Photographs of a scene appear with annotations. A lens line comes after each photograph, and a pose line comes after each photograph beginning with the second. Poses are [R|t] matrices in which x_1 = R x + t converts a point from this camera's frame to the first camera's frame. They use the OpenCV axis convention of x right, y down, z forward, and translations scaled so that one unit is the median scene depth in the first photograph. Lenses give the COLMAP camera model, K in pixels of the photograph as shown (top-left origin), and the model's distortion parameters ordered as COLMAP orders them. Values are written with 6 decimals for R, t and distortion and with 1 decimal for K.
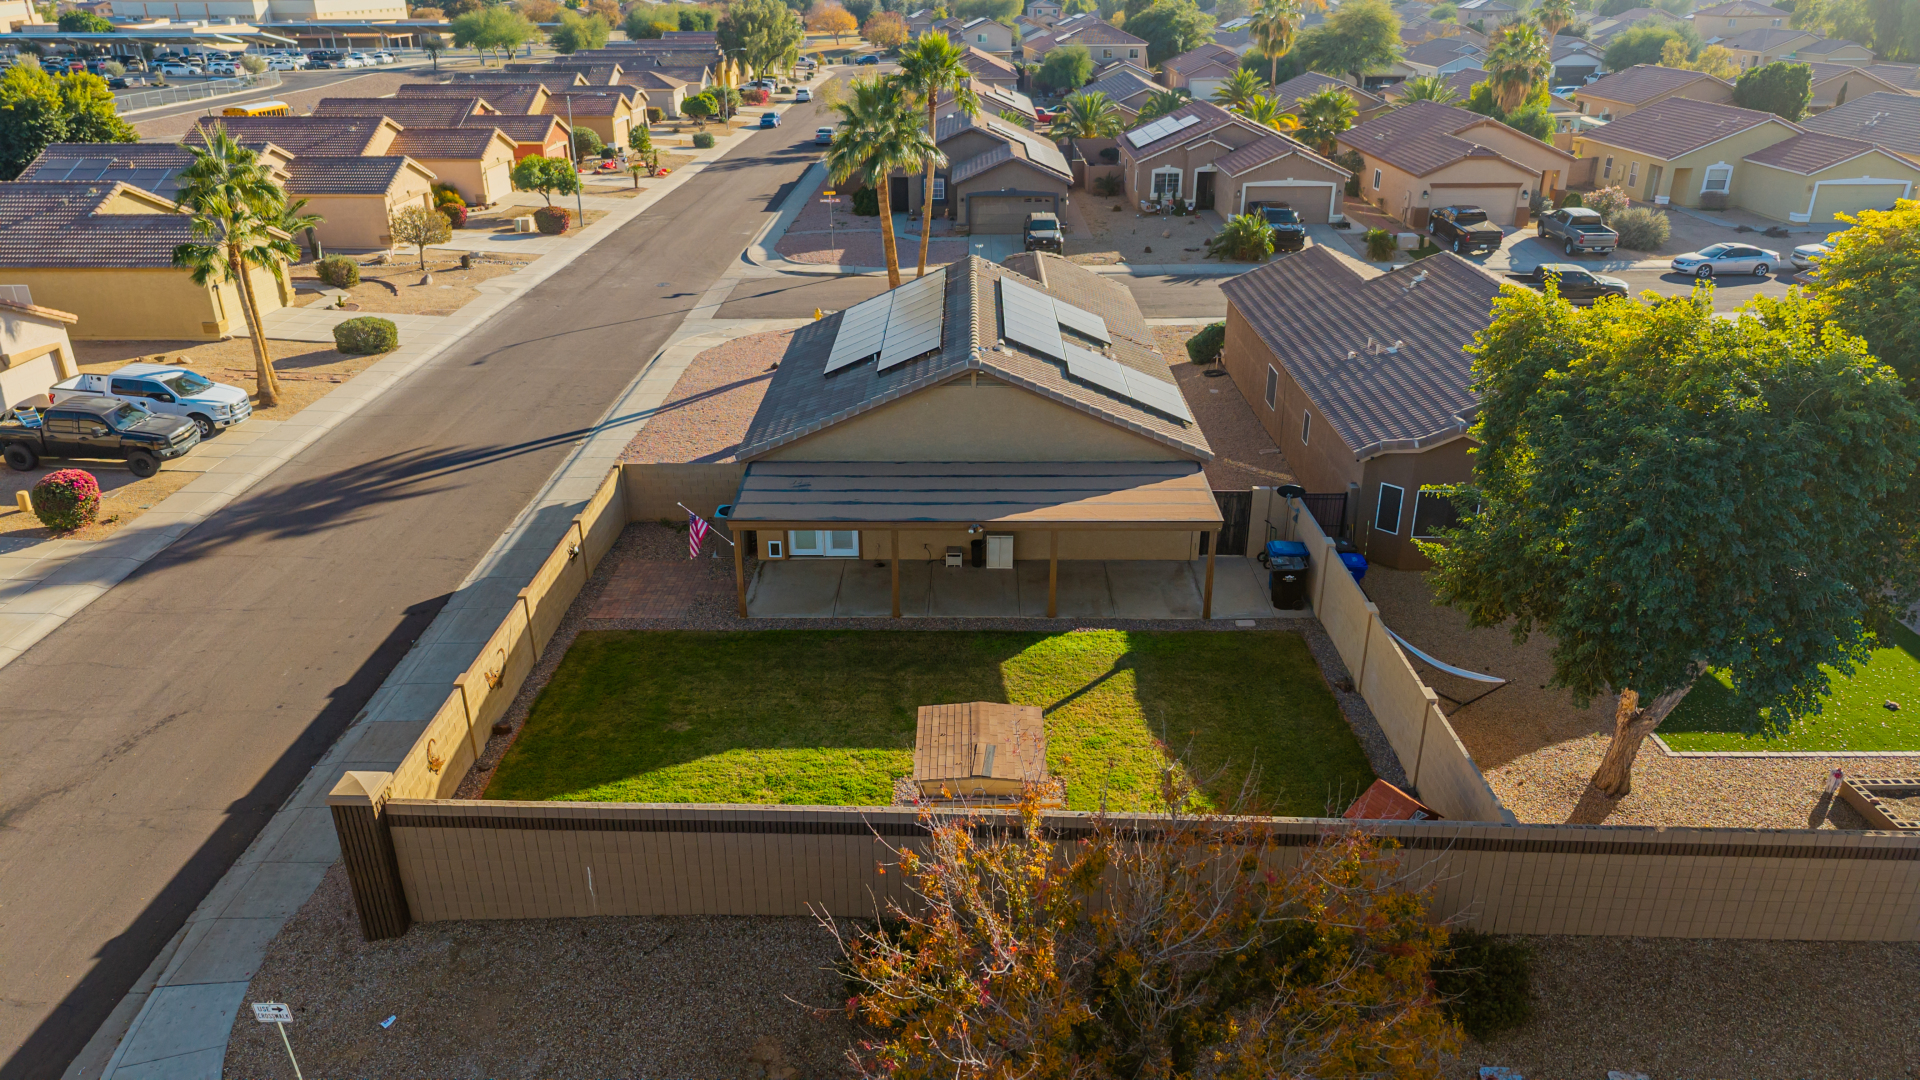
lens RADIAL K [[1292.4, 0, 957.5], [0, 1292.4, 537.1], [0, 0, 1]] dist [0.016948, -0.018553]
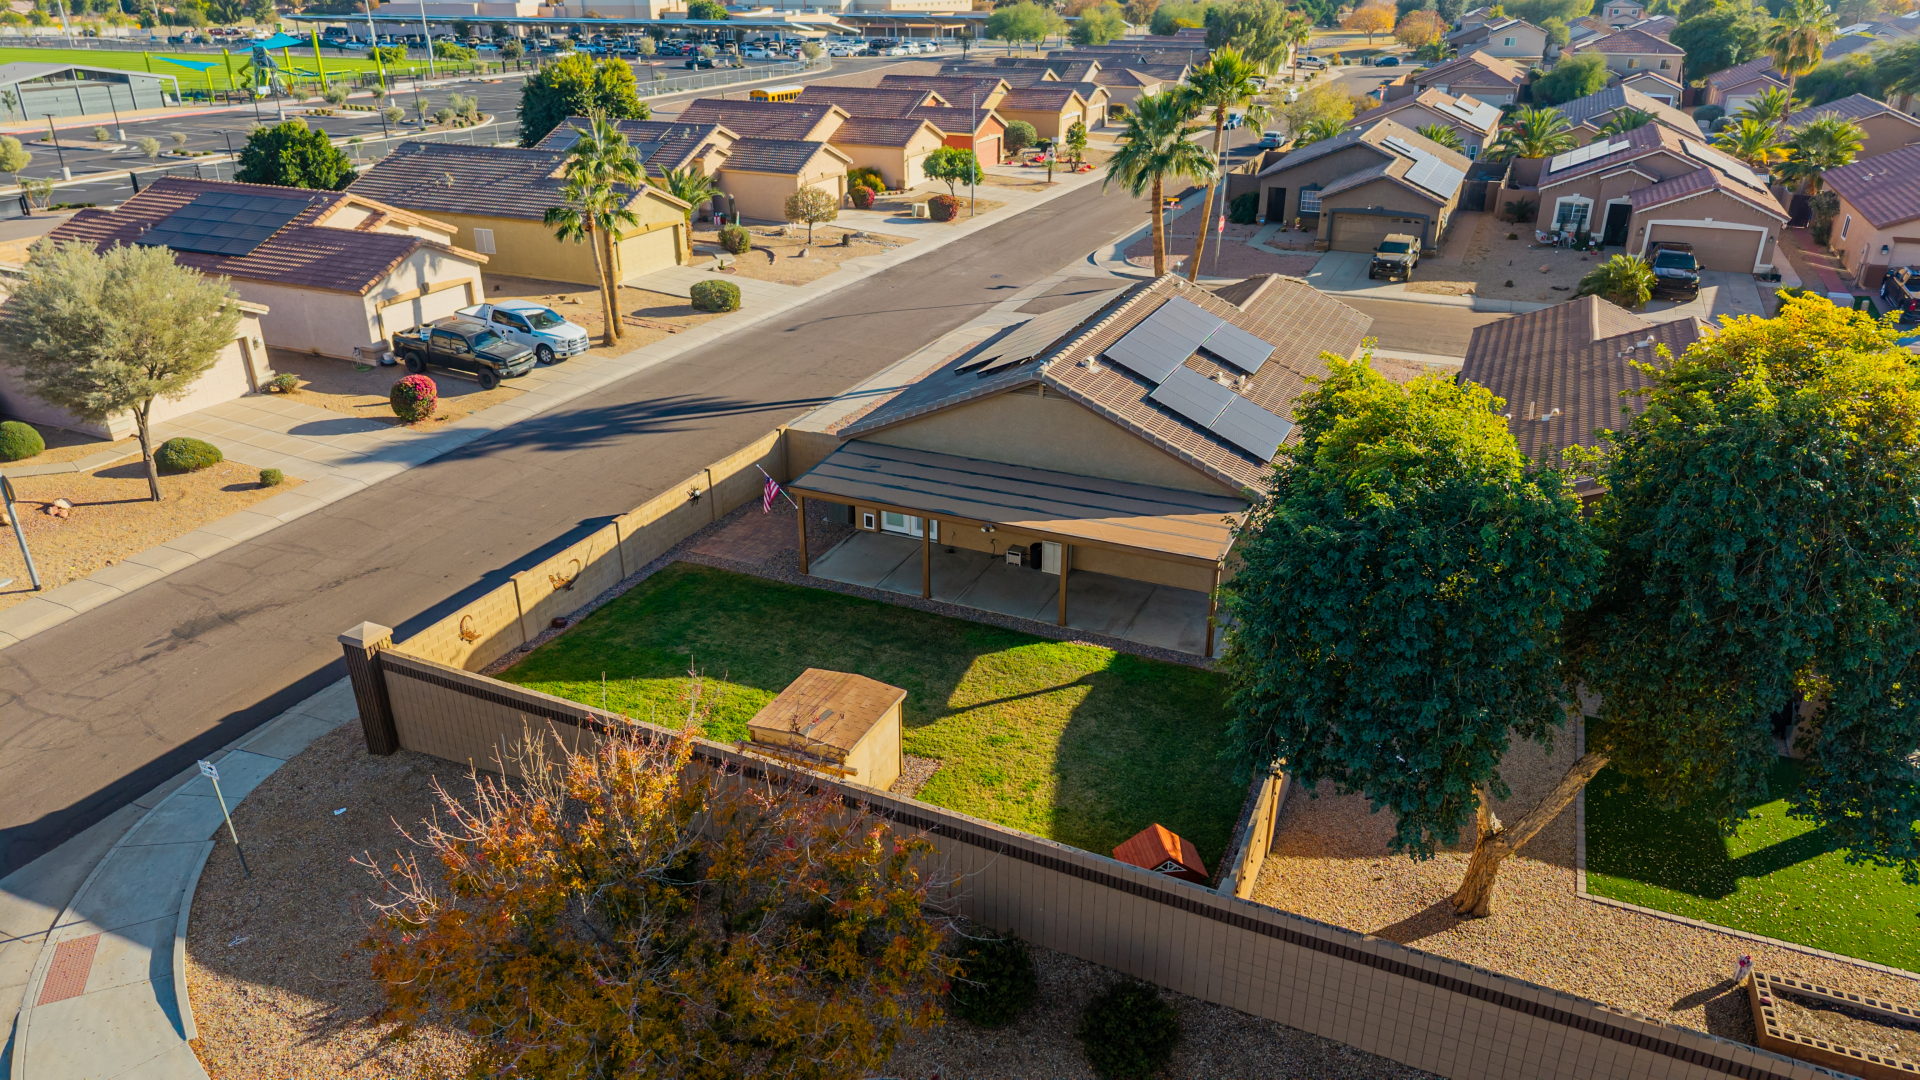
lens RADIAL K [[1292.4, 0, 958.8], [0, 1292.4, 540.6], [0, 0, 1]] dist [0.016948, -0.018553]
pose [[0.915604, 0.165291, -0.366537, 0.157198], [-0.162407, 0.985956, 0.038931, -0.013939], [0.367824, 0.023883, 0.929589, 0.000280]]
